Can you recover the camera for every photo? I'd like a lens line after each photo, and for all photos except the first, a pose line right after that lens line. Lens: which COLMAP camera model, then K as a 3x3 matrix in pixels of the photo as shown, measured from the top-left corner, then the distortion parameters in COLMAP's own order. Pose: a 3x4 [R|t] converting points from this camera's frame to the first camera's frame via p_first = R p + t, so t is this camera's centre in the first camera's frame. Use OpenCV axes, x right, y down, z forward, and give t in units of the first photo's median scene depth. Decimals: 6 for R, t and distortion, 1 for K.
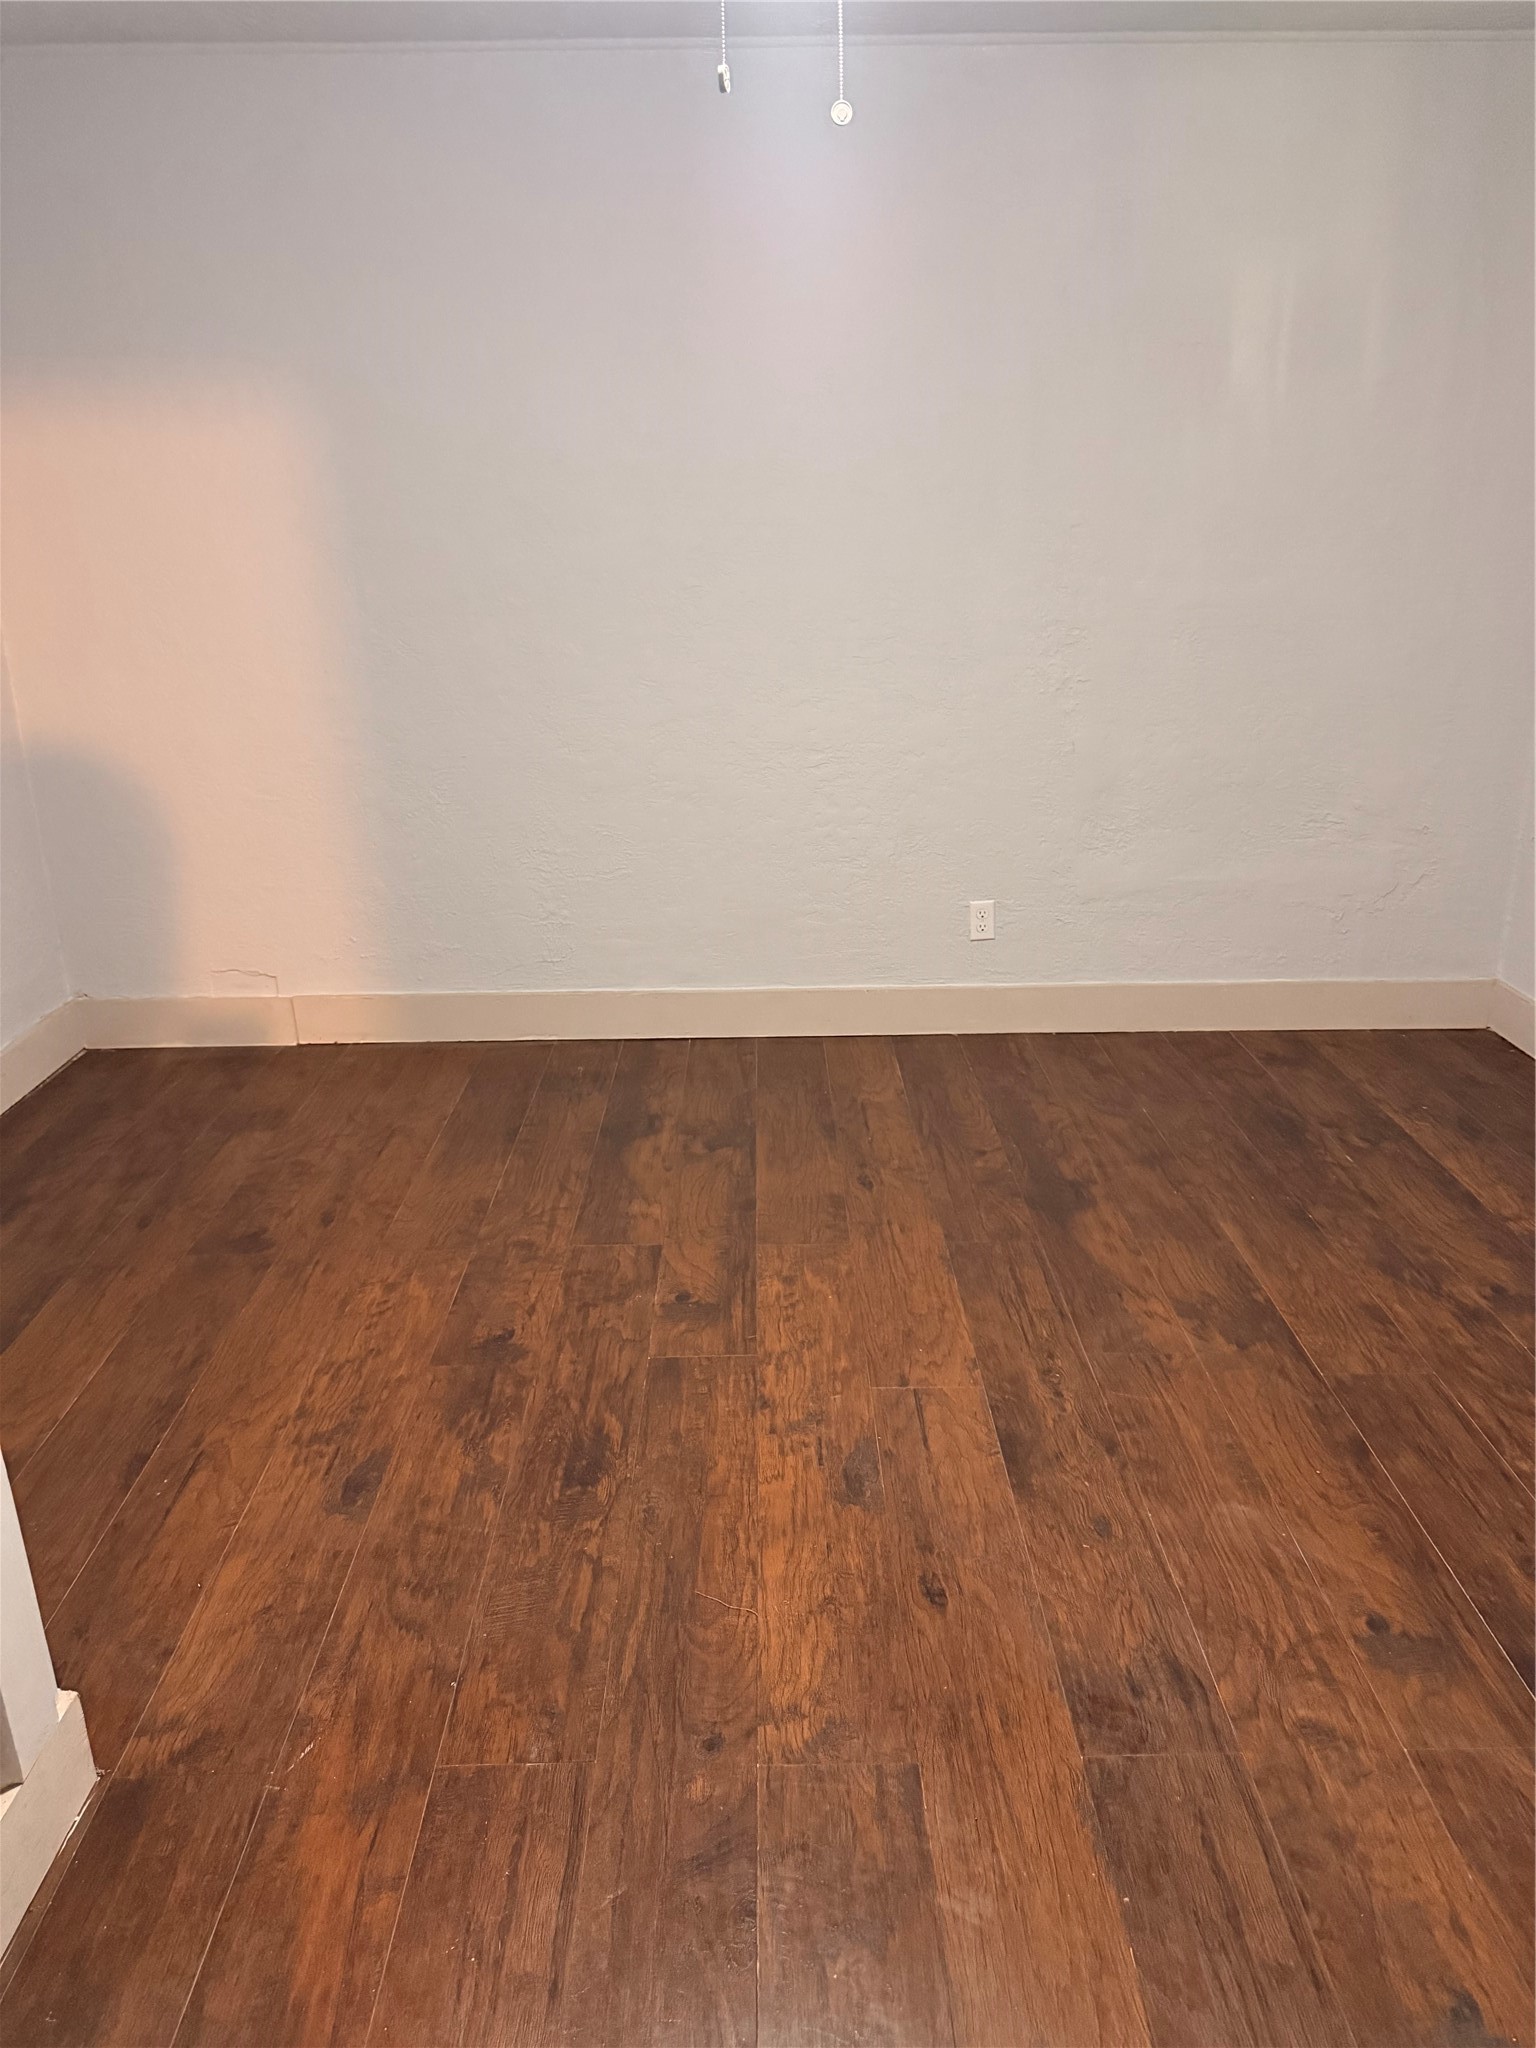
lens RADIAL K [[1441.8, 0, 767.8], [0, 1441.8, 1018.5], [0, 0, 1]] dist [0.041841, -0.036391]
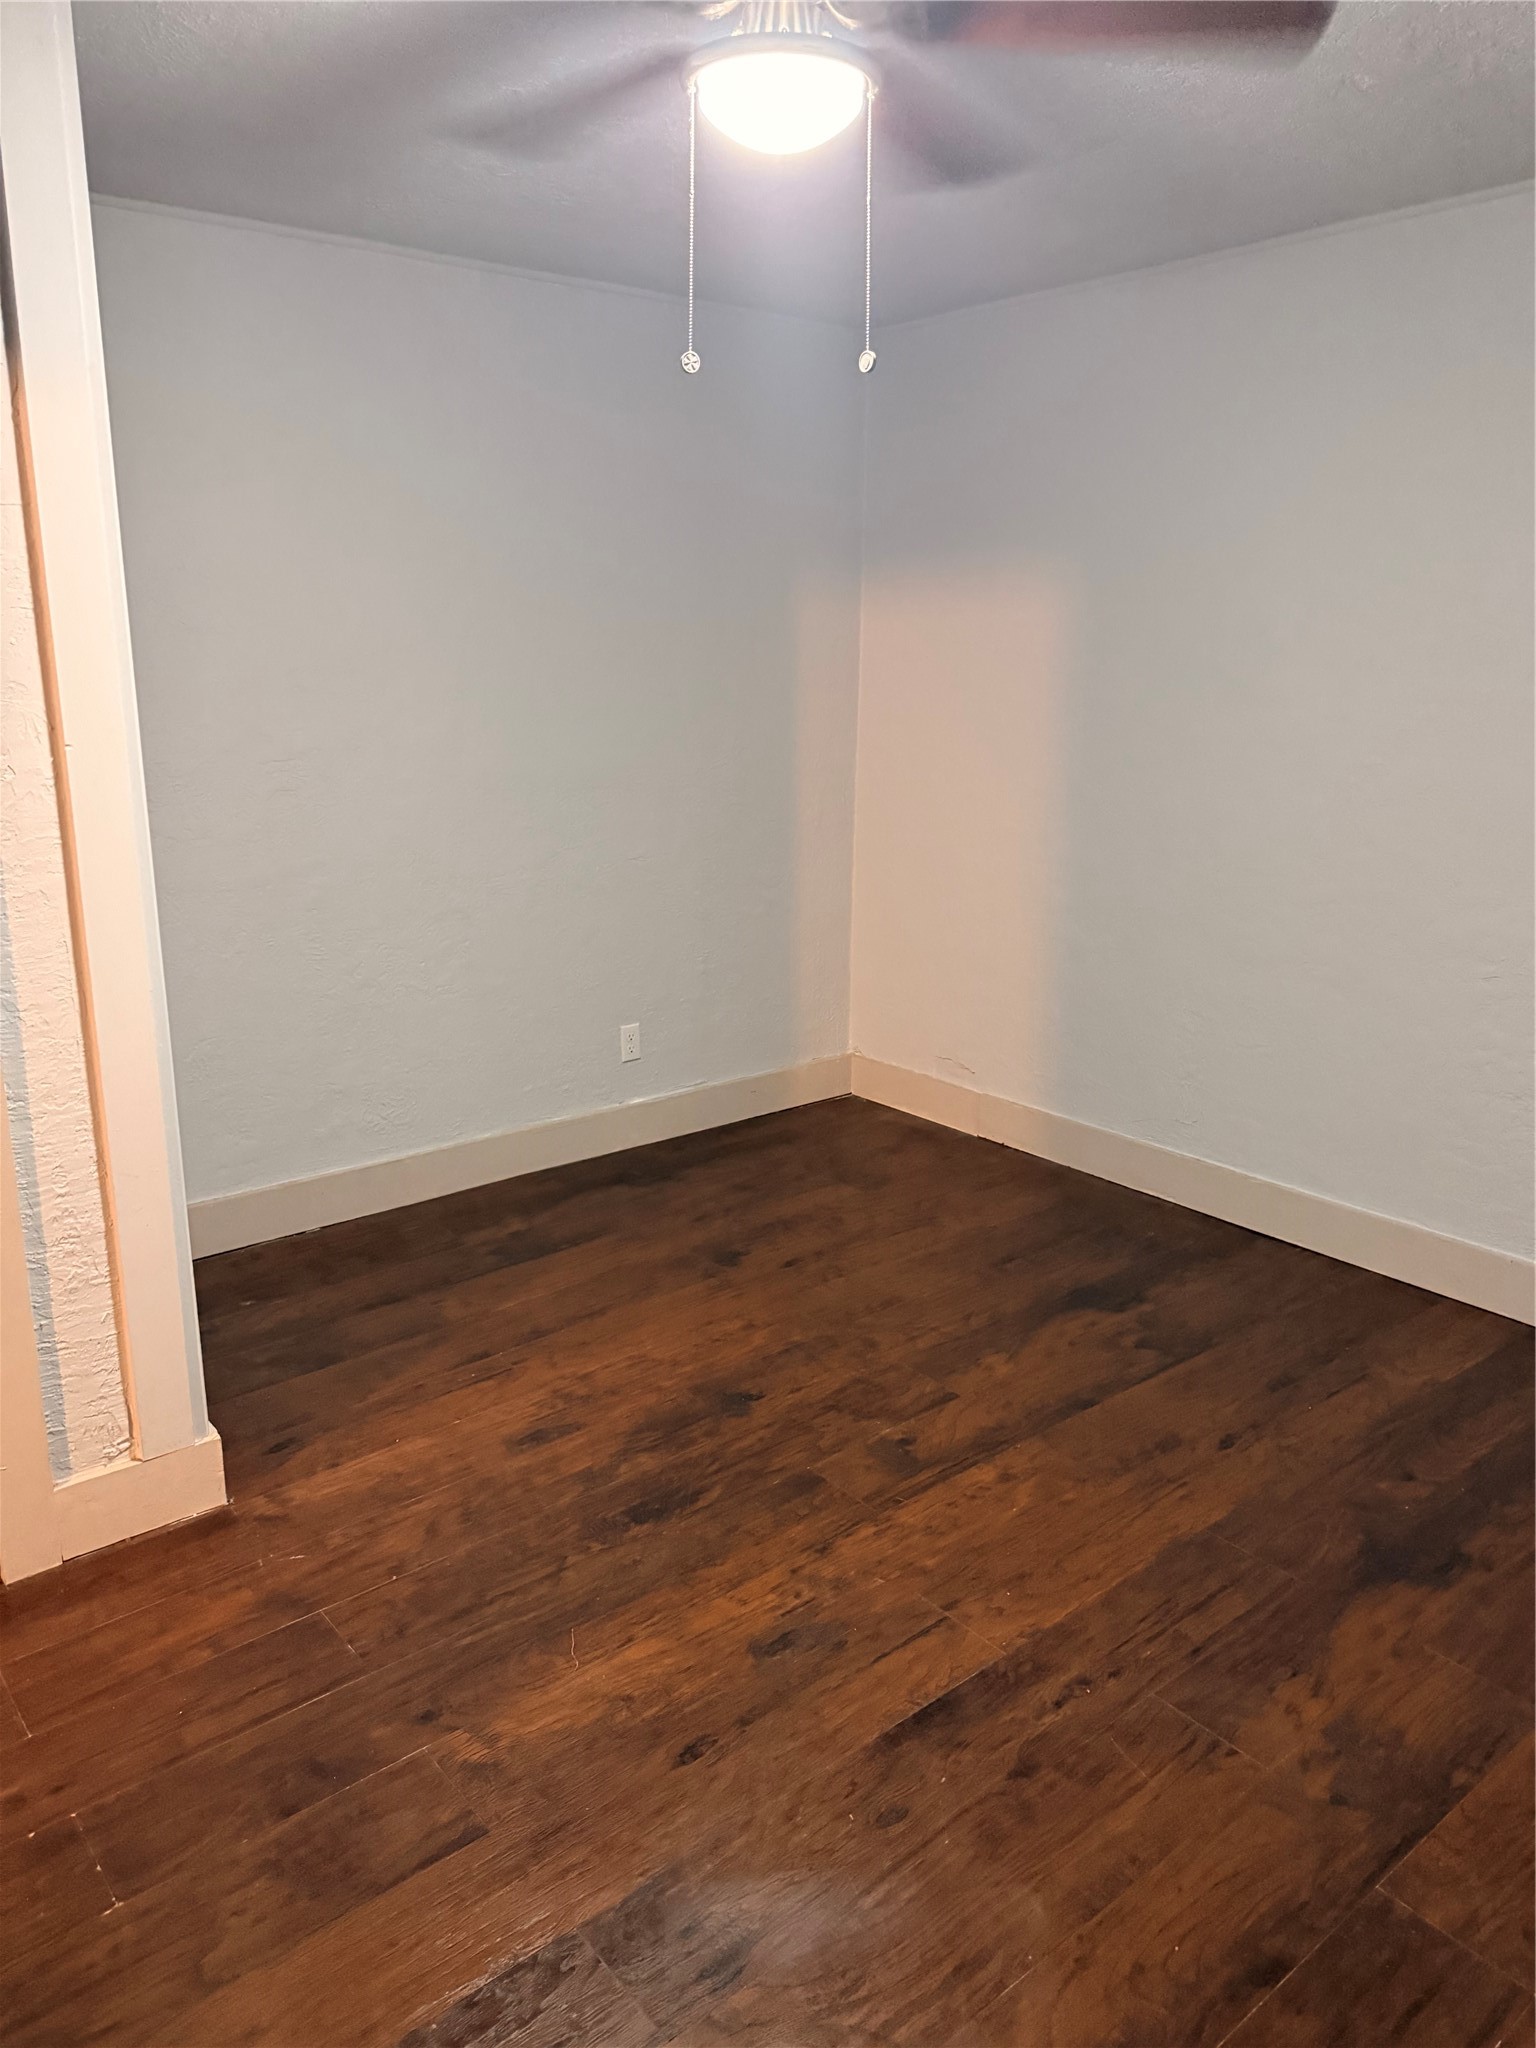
lens RADIAL K [[1441.8, 0, 753.8], [0, 1441.8, 1013.2], [0, 0, 1]] dist [0.041841, -0.036391]
pose [[0.644228, 0.215461, -0.733858, 0.586943], [-0.274308, 0.960756, 0.041273, -0.115432], [0.713951, 0.174714, 0.678048, 0.191053]]
